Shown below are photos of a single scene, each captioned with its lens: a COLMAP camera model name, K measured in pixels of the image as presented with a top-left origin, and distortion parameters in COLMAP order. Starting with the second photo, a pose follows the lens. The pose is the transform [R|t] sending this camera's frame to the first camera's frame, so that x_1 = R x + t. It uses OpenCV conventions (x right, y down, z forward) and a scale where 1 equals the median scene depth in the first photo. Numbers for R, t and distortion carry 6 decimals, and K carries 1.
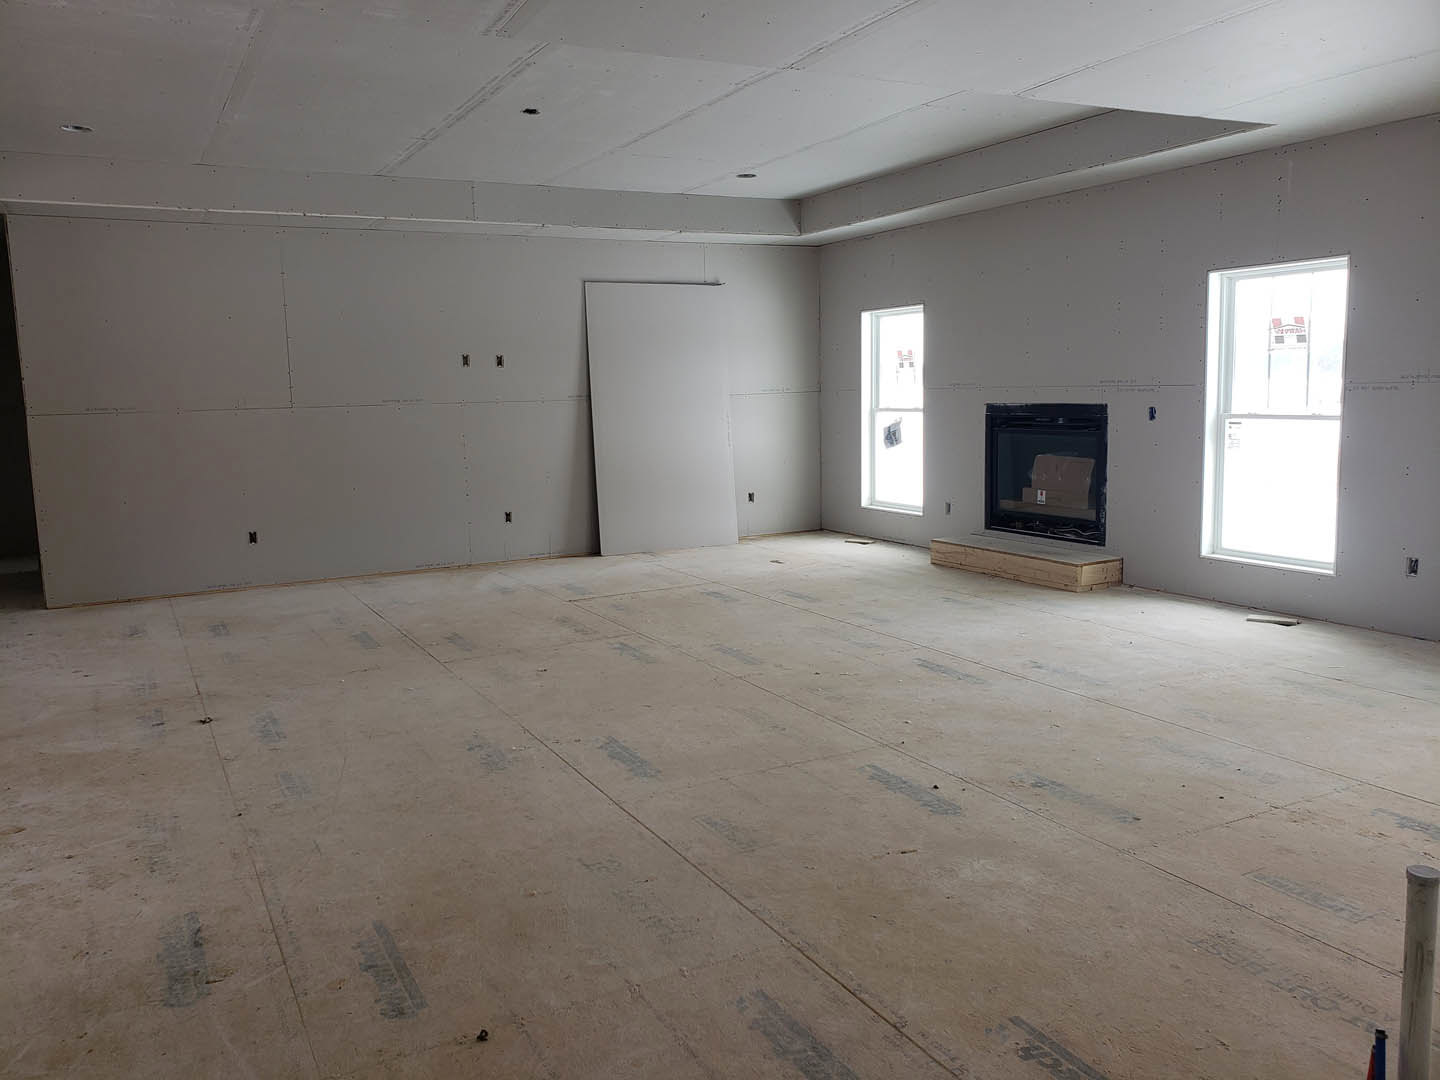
lens RADIAL K [[1092.0, 0, 715.6], [0, 1092.0, 538.5], [0, 0, 1]] dist [0.001297, 0.001214]
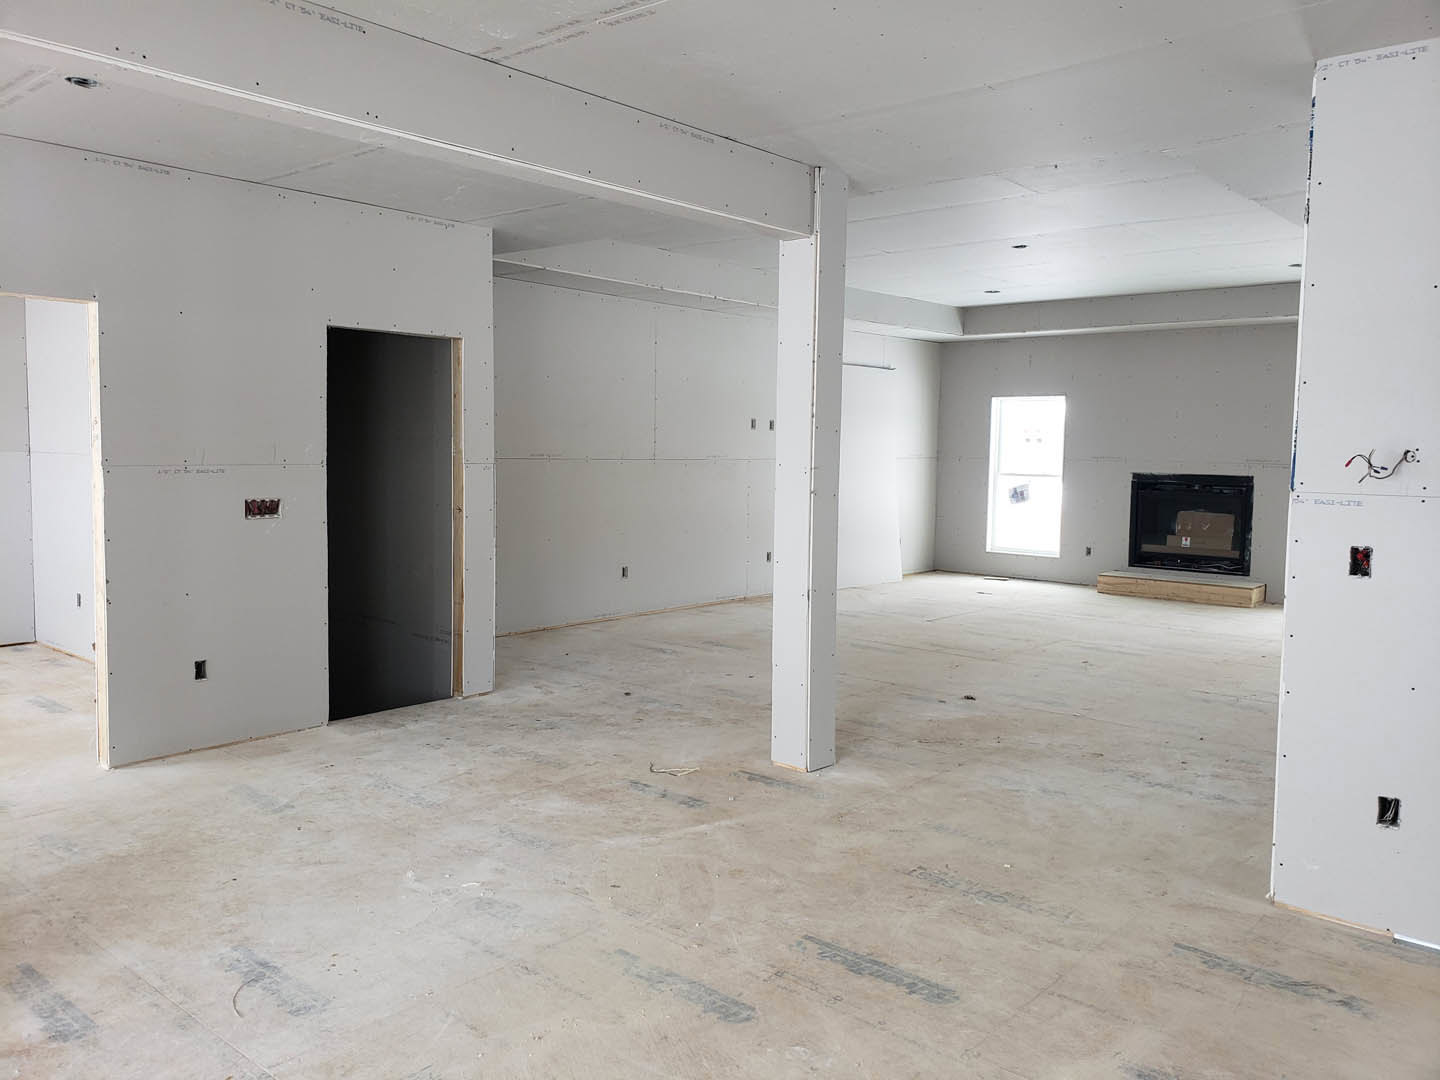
lens RADIAL K [[1106.0, 0, 718.0], [0, 1106.0, 523.4], [0, 0, 1]] dist [-0.000136, -0.001903]
pose [[0.938207, 0.011446, 0.345886, -0.696846], [0.012497, 0.997681, -0.066913, 0.023173], [-0.345849, 0.067100, 0.935888, -0.092778]]
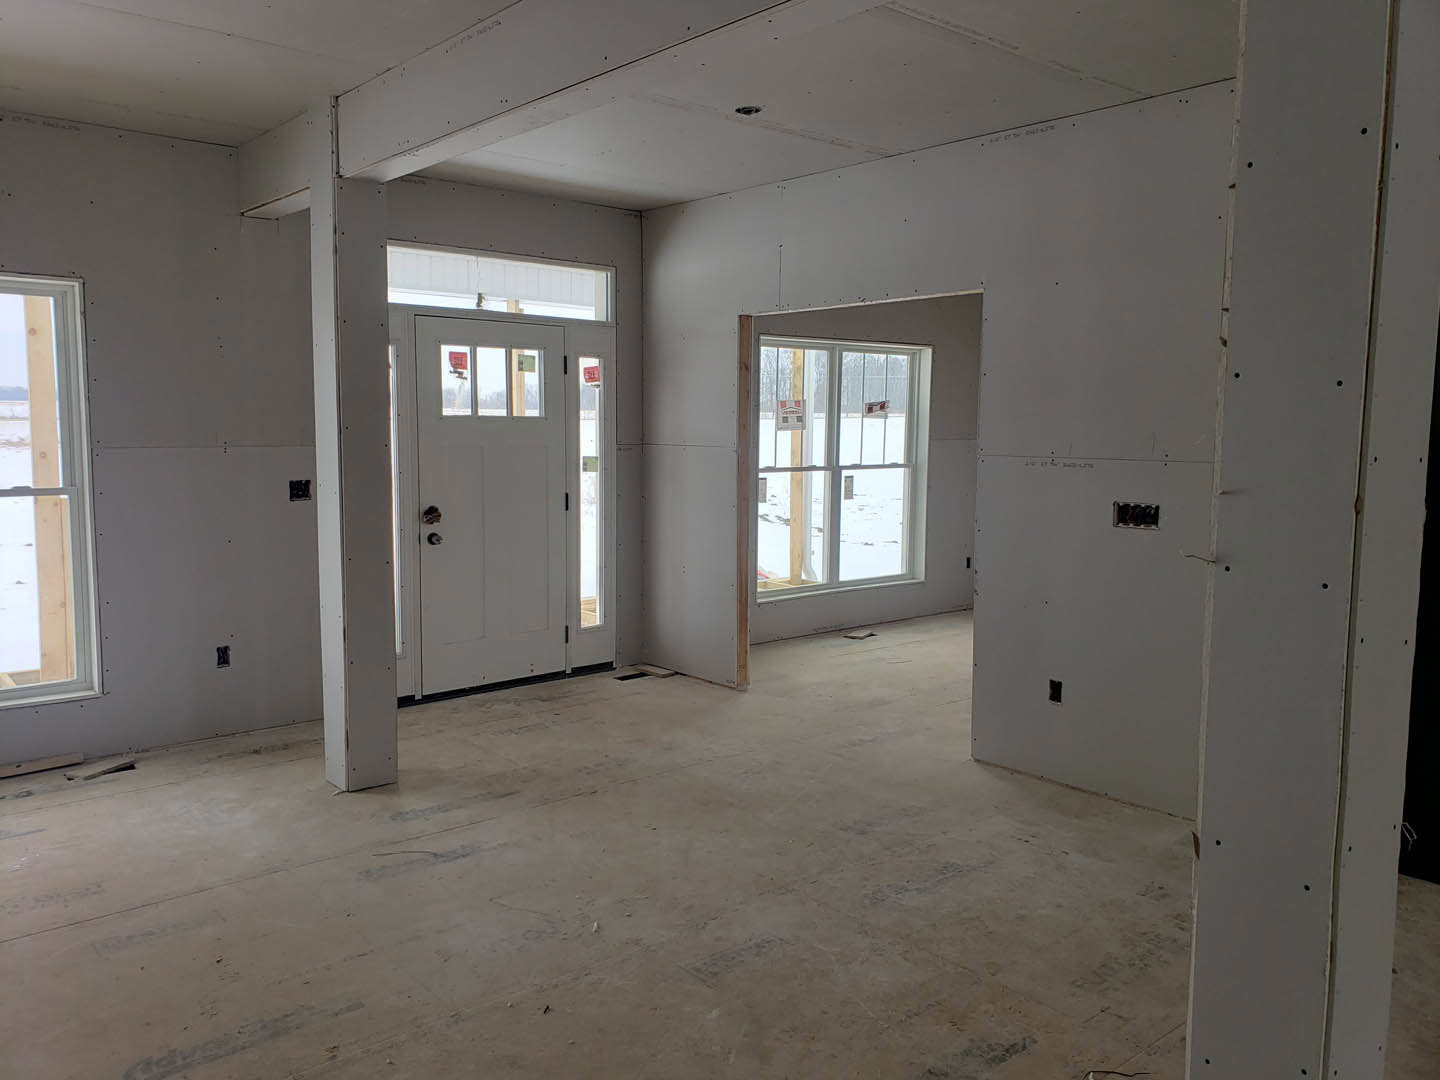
lens RADIAL K [[1129.6, 0, 718.2], [0, 1129.6, 535.1], [0, 0, 1]] dist [0.009109, 0.003530]
pose [[0.203489, 0.124816, -0.971089, 0.848385], [-0.149973, 0.984109, 0.095064, -0.211180], [0.967523, 0.126292, 0.218974, 1.292109]]
